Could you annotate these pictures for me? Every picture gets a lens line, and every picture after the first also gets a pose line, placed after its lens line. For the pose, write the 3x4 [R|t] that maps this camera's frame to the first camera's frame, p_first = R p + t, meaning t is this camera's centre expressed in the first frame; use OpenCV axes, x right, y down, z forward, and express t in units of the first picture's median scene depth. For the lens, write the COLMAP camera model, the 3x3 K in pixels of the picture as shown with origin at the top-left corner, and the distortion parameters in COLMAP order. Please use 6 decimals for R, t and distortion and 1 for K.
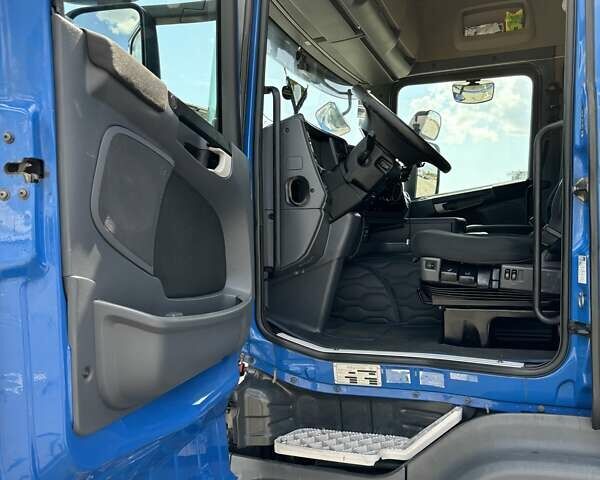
lens RADIAL K [[567.6, 0, 300.0], [0, 567.6, 240.0], [0, 0, 1]] dist [0.031497, -0.013896]
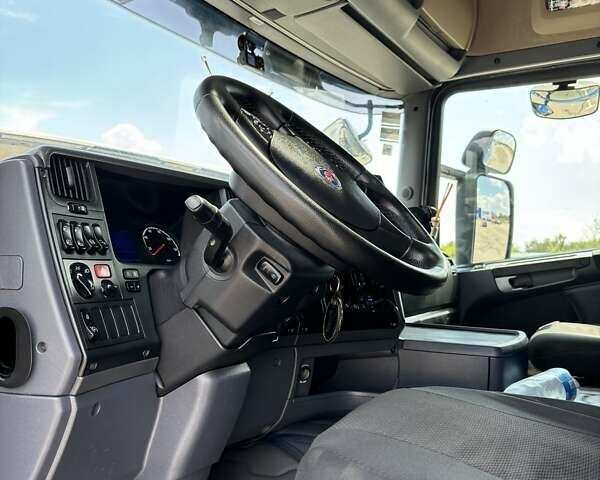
lens RADIAL K [[603.2, 0, 299.5], [0, 603.2, 244.9], [0, 0, 1]] dist [0.031985, -0.014714]
pose [[0.987878, 0.020429, -0.153882, 0.123209], [-0.025696, 0.999147, -0.032319, -0.071736], [0.153090, 0.035881, 0.987561, 0.300979]]
